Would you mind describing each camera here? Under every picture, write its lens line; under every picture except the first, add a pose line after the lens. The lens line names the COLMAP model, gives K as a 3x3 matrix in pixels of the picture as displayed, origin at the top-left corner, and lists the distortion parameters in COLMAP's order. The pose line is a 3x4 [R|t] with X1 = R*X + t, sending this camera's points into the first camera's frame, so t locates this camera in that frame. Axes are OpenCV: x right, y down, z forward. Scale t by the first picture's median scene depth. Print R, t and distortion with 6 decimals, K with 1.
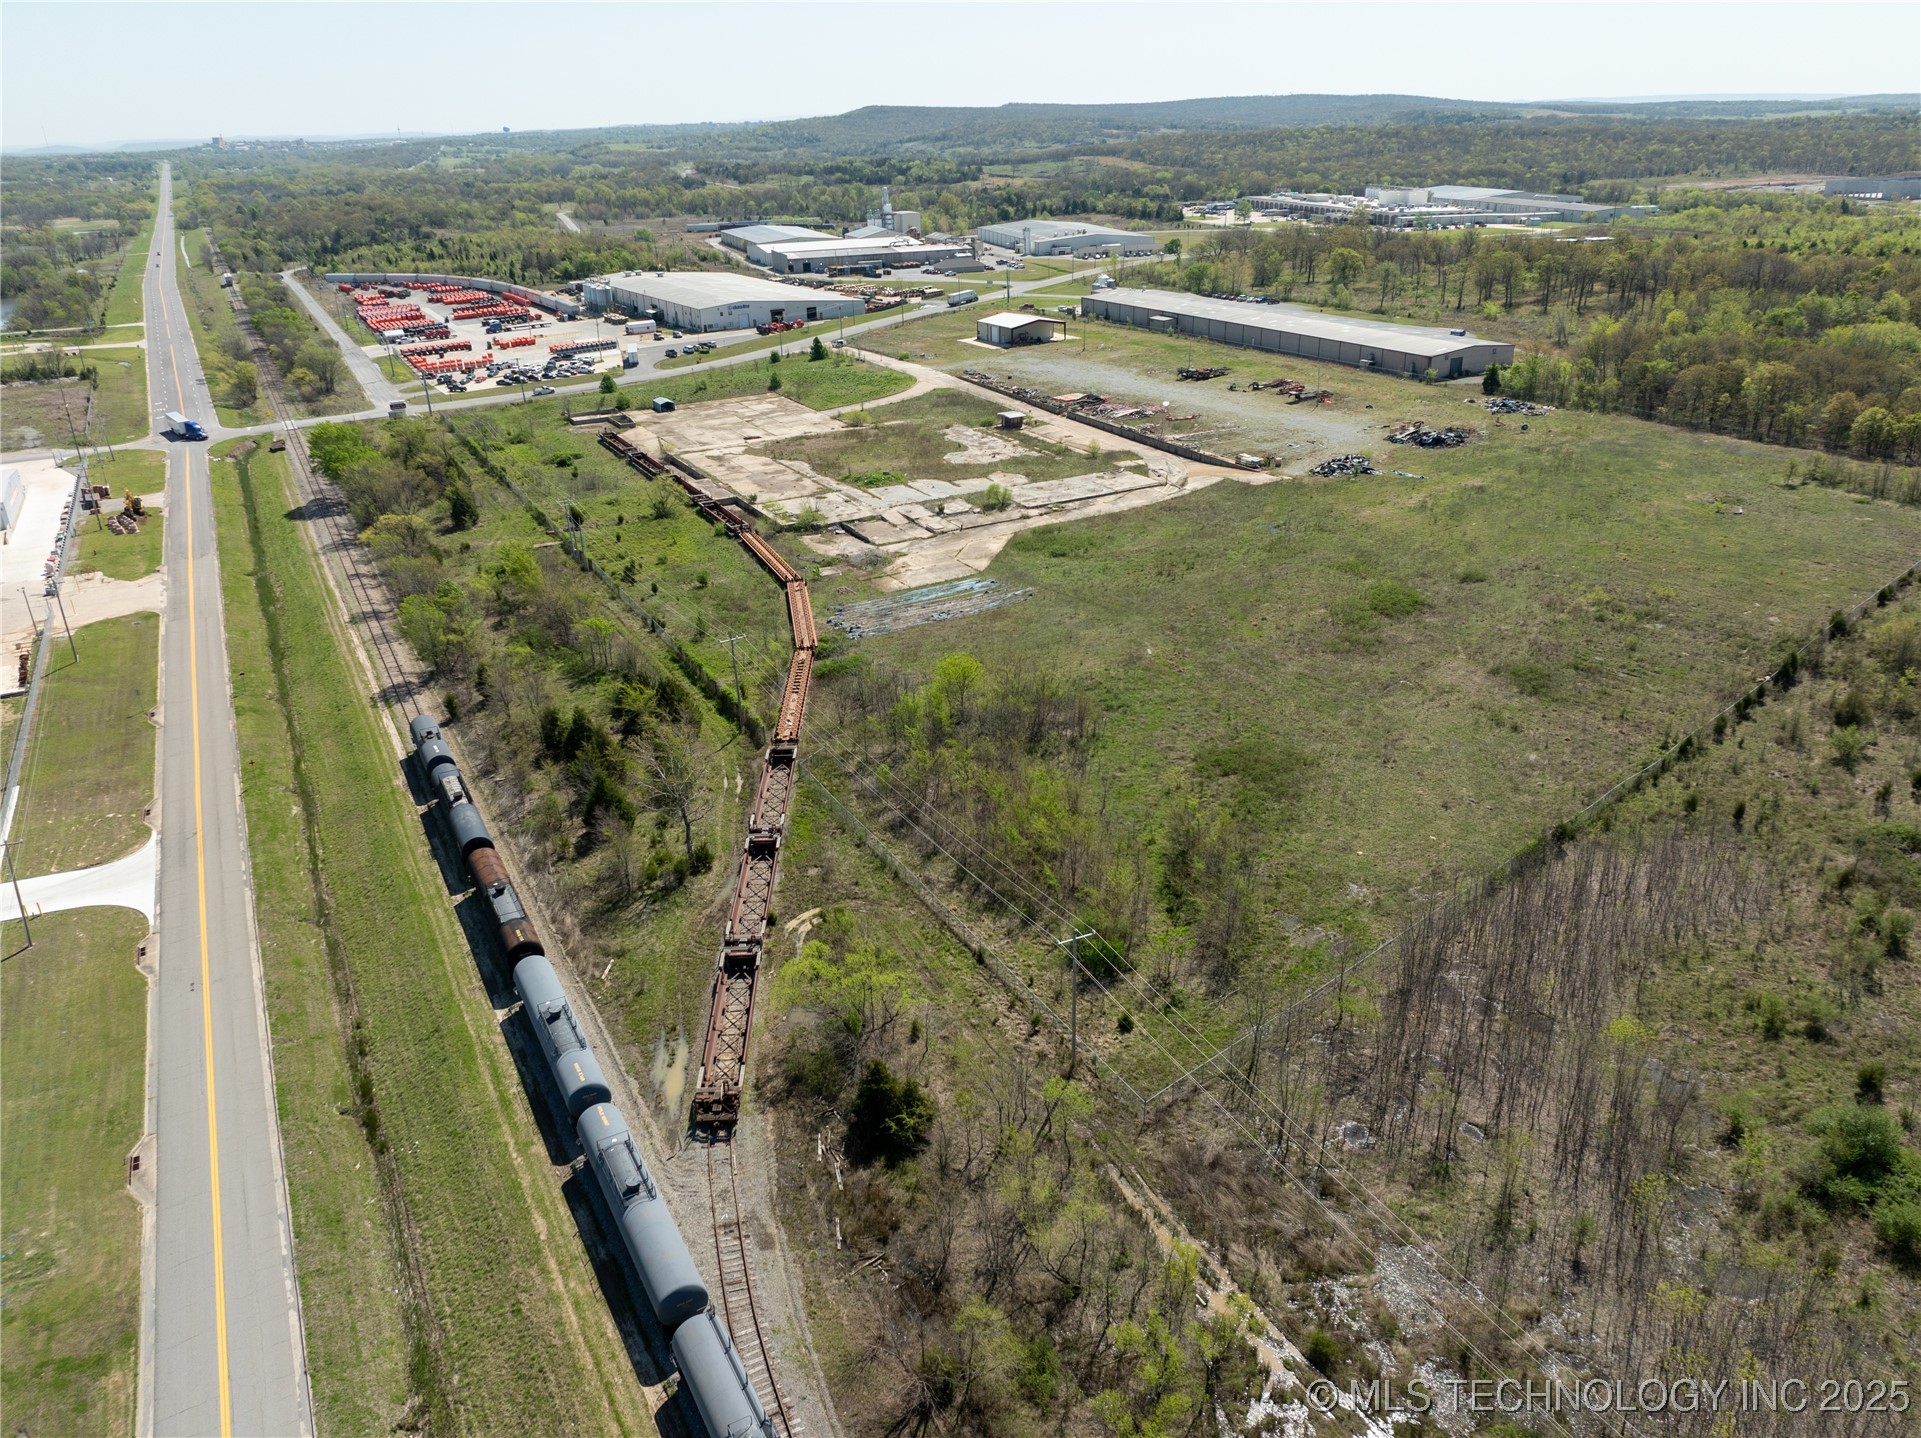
lens RADIAL K [[1356.3, 0, 955.9], [0, 1356.3, 718.5], [0, 0, 1]] dist [-0.034491, 0.003303]
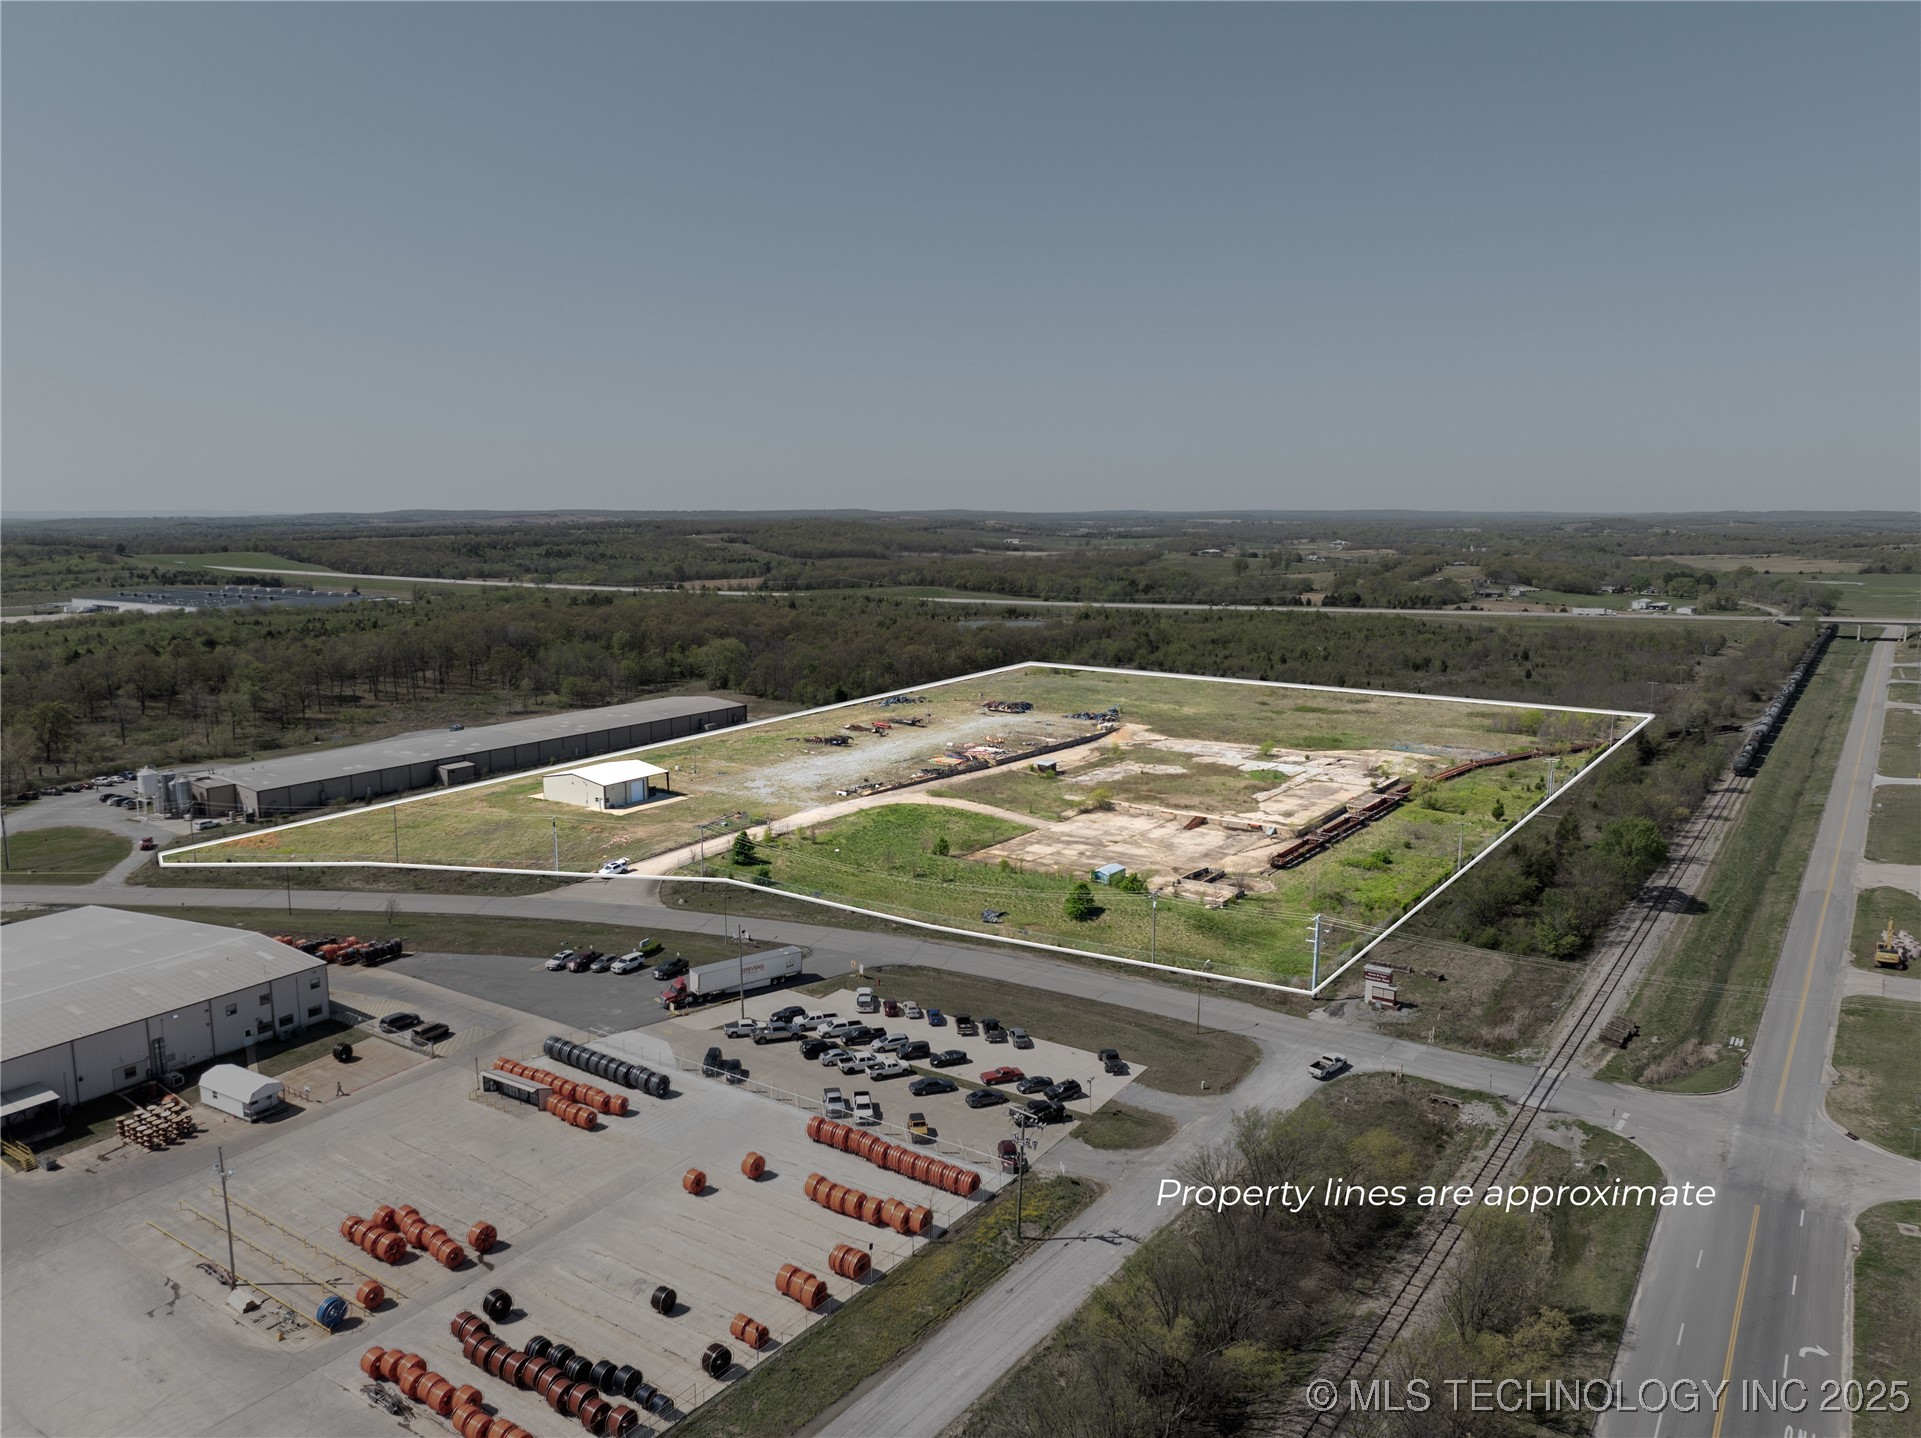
lens RADIAL K [[1356.3, 0, 955.9], [0, 1356.3, 718.5], [0, 0, 1]] dist [-0.034491, 0.003303]
pose [[-0.444726, -0.114820, 0.888276, -1.200292], [0.376716, 0.875782, 0.301812, -0.818688], [-0.812591, 0.468852, -0.346229, 1.885780]]
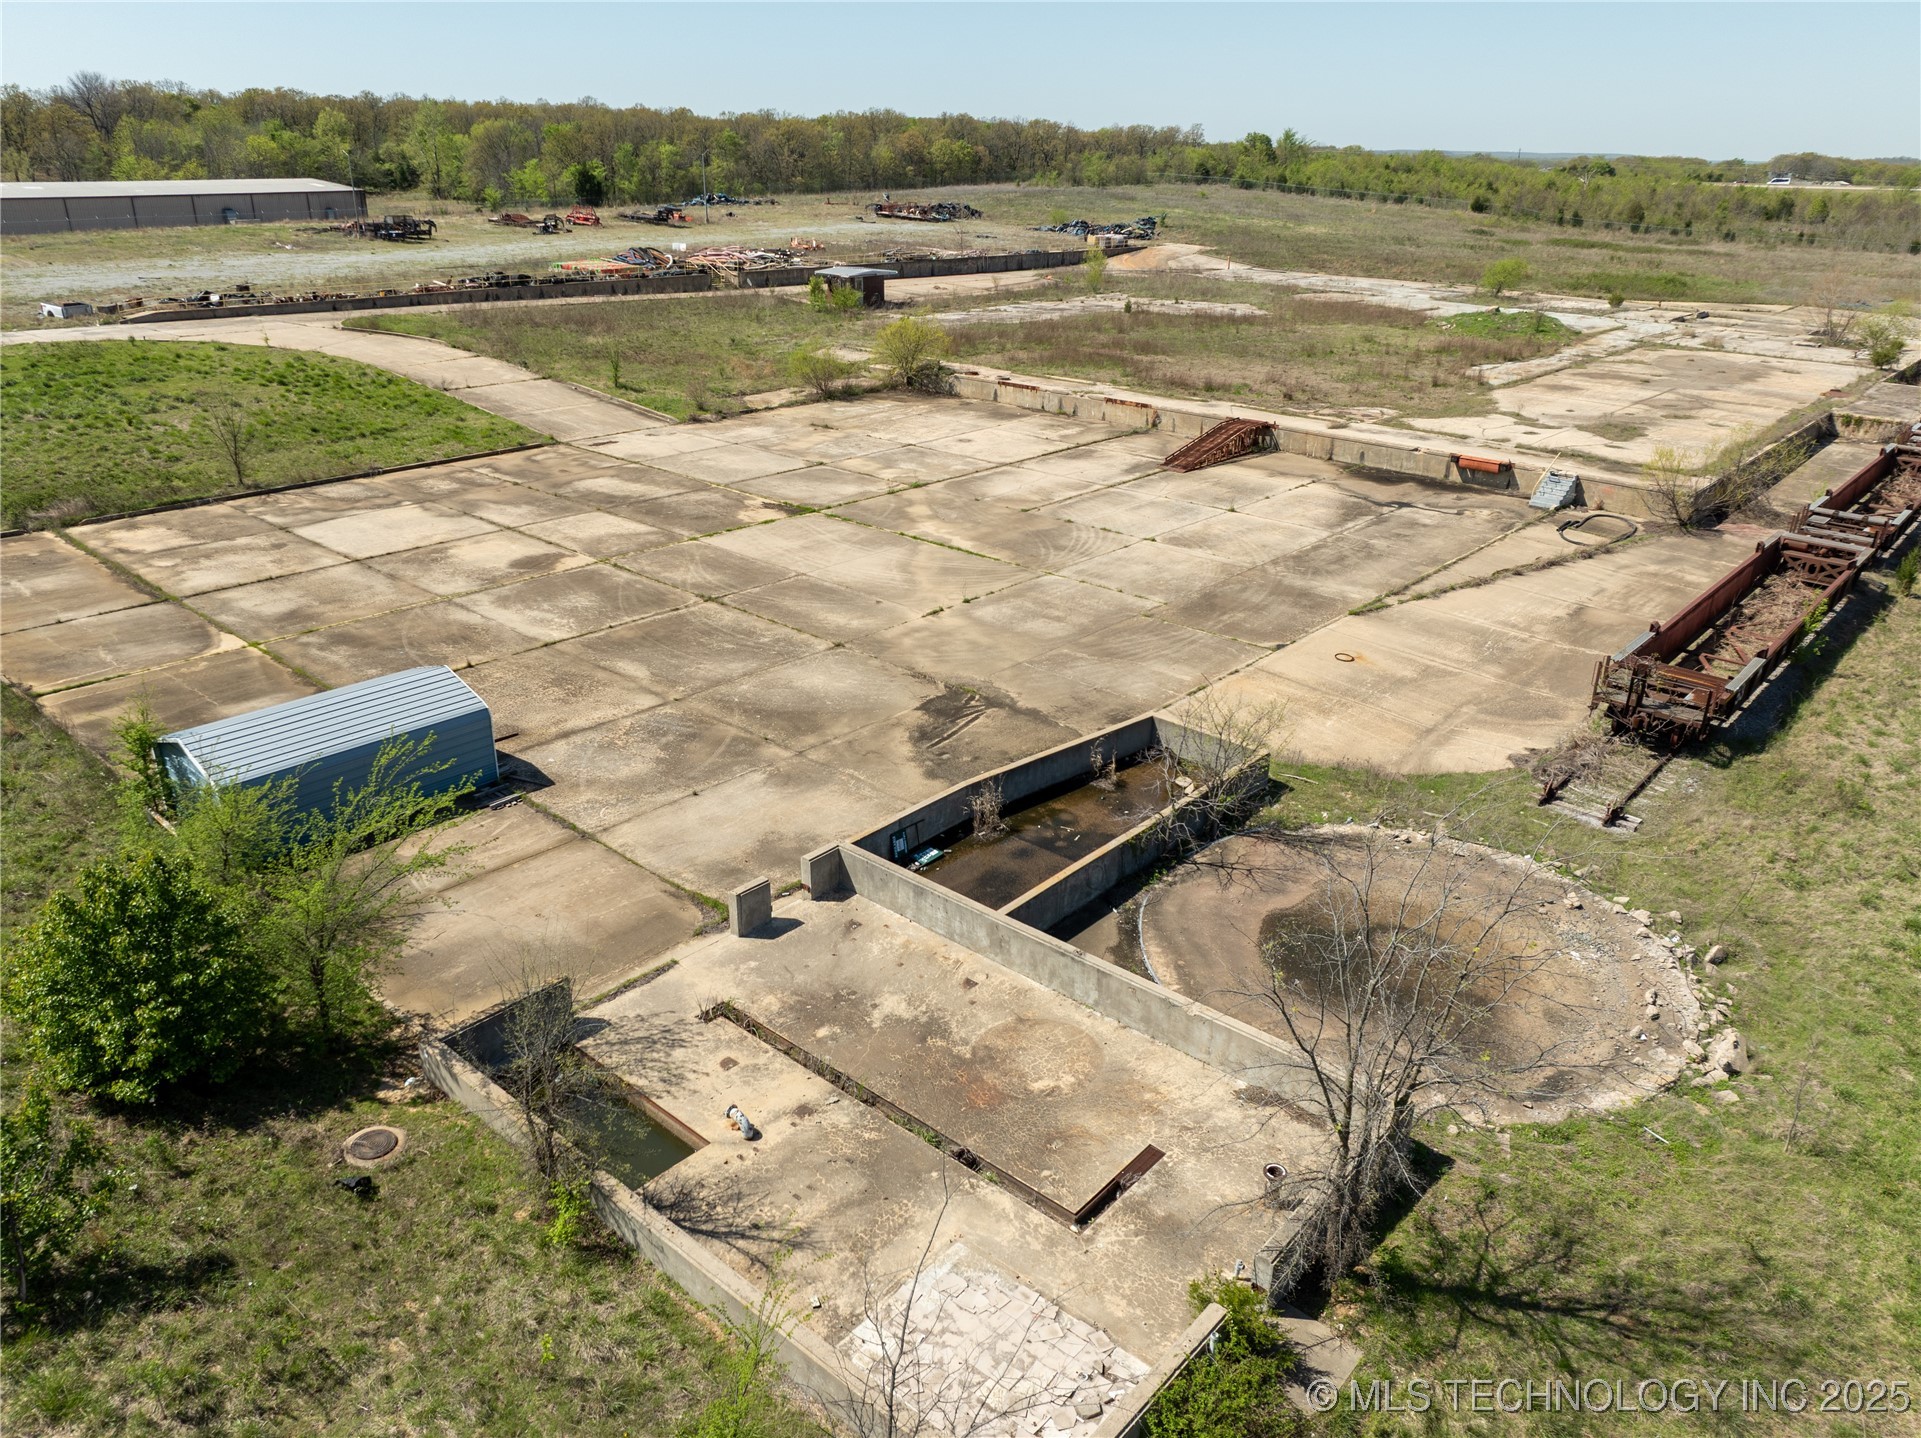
lens RADIAL K [[1356.3, 0, 955.9], [0, 1356.3, 718.5], [0, 0, 1]] dist [-0.034491, 0.003303]
pose [[-0.340609, -0.353090, 0.871386, -0.458295], [0.379196, 0.796494, 0.470964, -0.387225], [-0.860346, 0.490841, -0.137403, 1.438466]]
